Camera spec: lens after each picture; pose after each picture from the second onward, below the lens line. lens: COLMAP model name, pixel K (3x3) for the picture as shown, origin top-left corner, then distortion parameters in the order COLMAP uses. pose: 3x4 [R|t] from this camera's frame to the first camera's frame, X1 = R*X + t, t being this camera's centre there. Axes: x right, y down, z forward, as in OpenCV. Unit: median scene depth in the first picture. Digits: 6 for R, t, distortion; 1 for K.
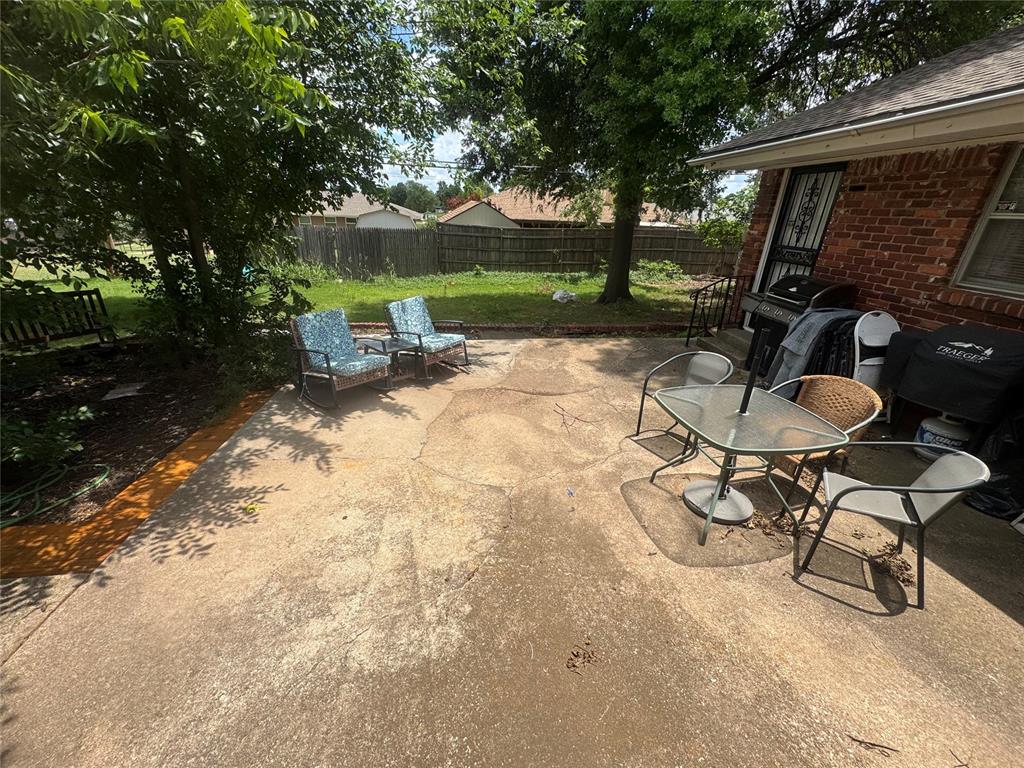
lens RADIAL K [[412.7, 0, 507.5], [0, 412.7, 386.1], [0, 0, 1]] dist [-0.000444, -0.000064]
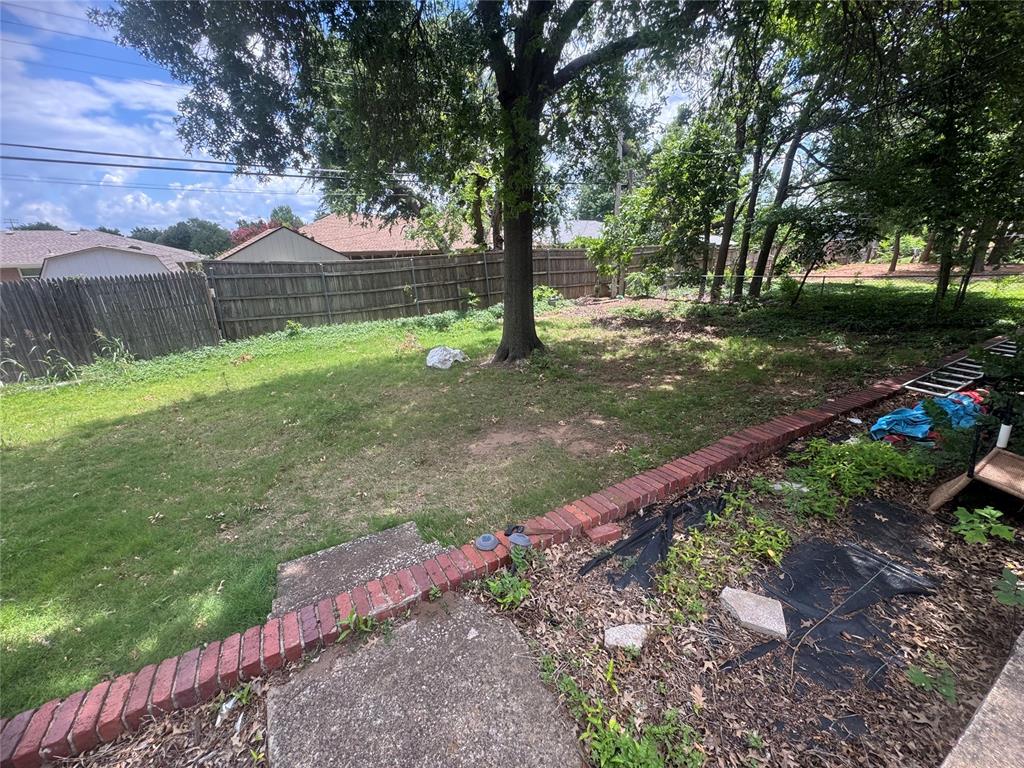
lens RADIAL K [[410.4, 0, 507.8], [0, 410.4, 384.7], [0, 0, 1]] dist [-0.000011, 0.000145]
pose [[0.922441, -0.177761, 0.342789, 0.003348], [0.201528, 0.978868, -0.034696, -0.108561], [-0.329378, 0.101086, 0.938771, 0.306655]]
